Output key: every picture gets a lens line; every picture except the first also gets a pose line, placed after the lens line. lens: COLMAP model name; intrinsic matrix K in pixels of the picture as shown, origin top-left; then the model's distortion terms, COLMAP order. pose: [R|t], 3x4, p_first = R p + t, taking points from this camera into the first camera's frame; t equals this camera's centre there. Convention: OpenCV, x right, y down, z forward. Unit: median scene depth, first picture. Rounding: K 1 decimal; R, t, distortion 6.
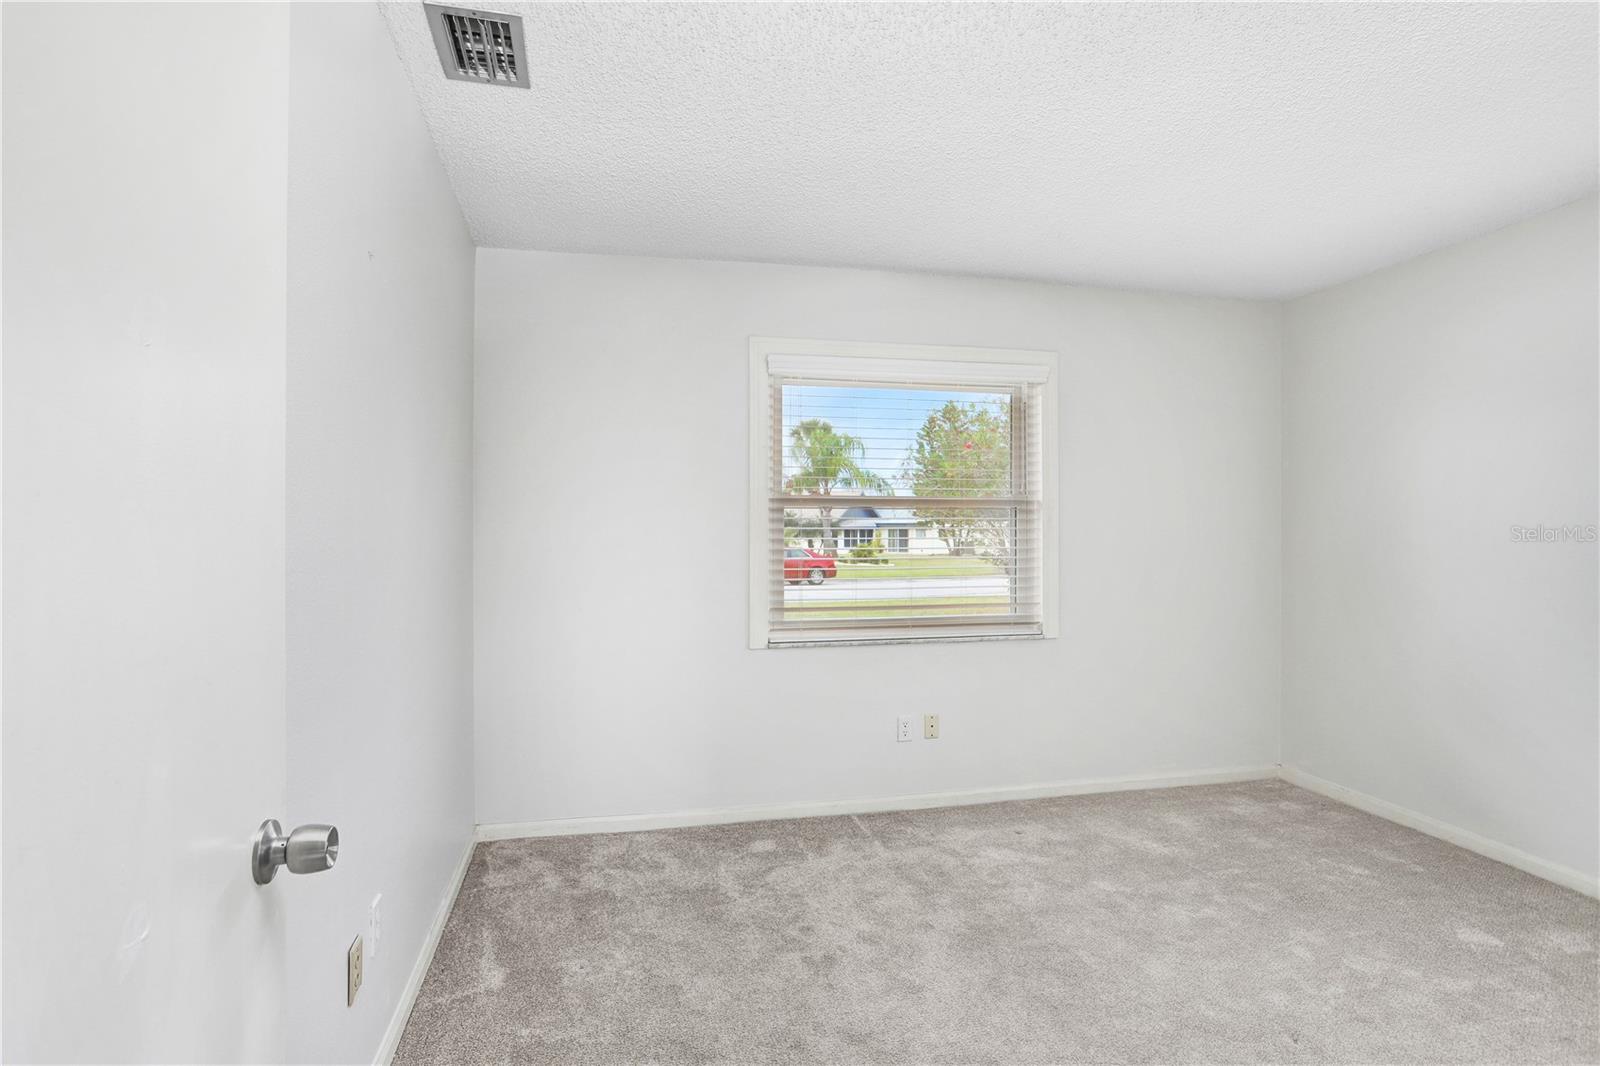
lens RADIAL K [[768.6, 0, 802.4], [0, 768.6, 527.1], [0, 0, 1]] dist [-0.023298, -0.000564]
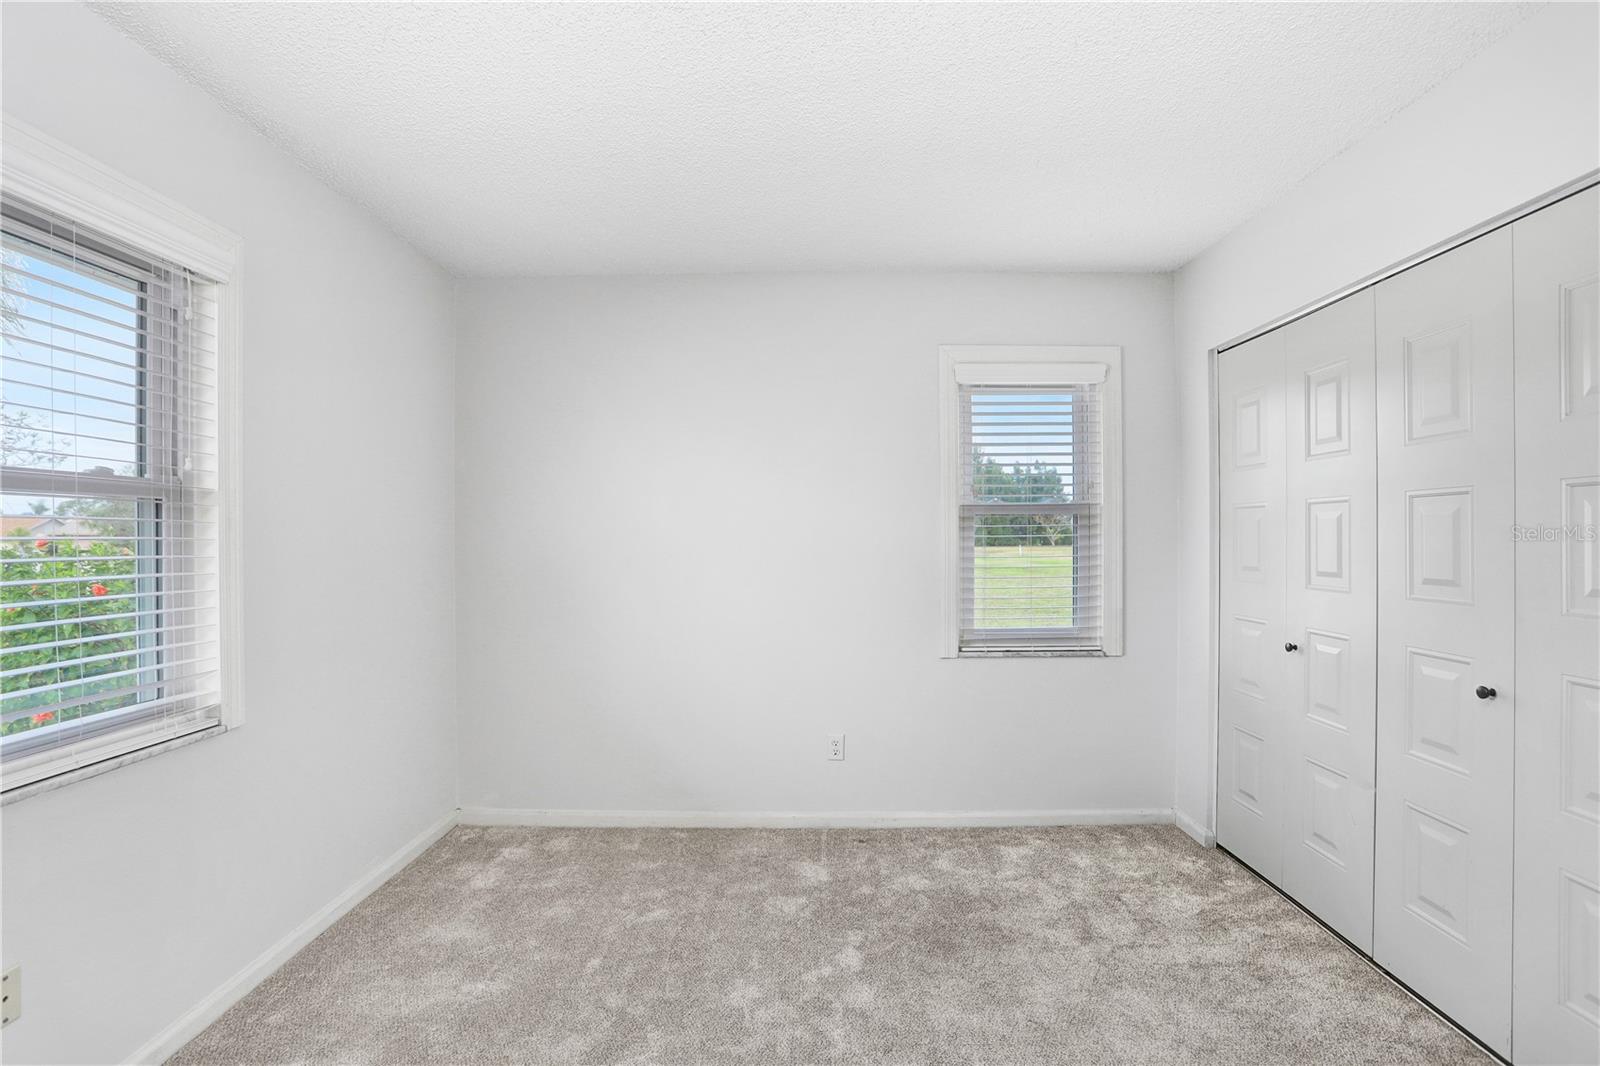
lens RADIAL K [[768.6, 0, 800.2], [0, 768.6, 532.2], [0, 0, 1]] dist [-0.023298, -0.000564]
pose [[0.255306, -0.005830, 0.966843, -0.128028], [-0.002978, 0.999972, 0.006816, -0.009257], [-0.966856, -0.004620, 0.255282, 0.482279]]
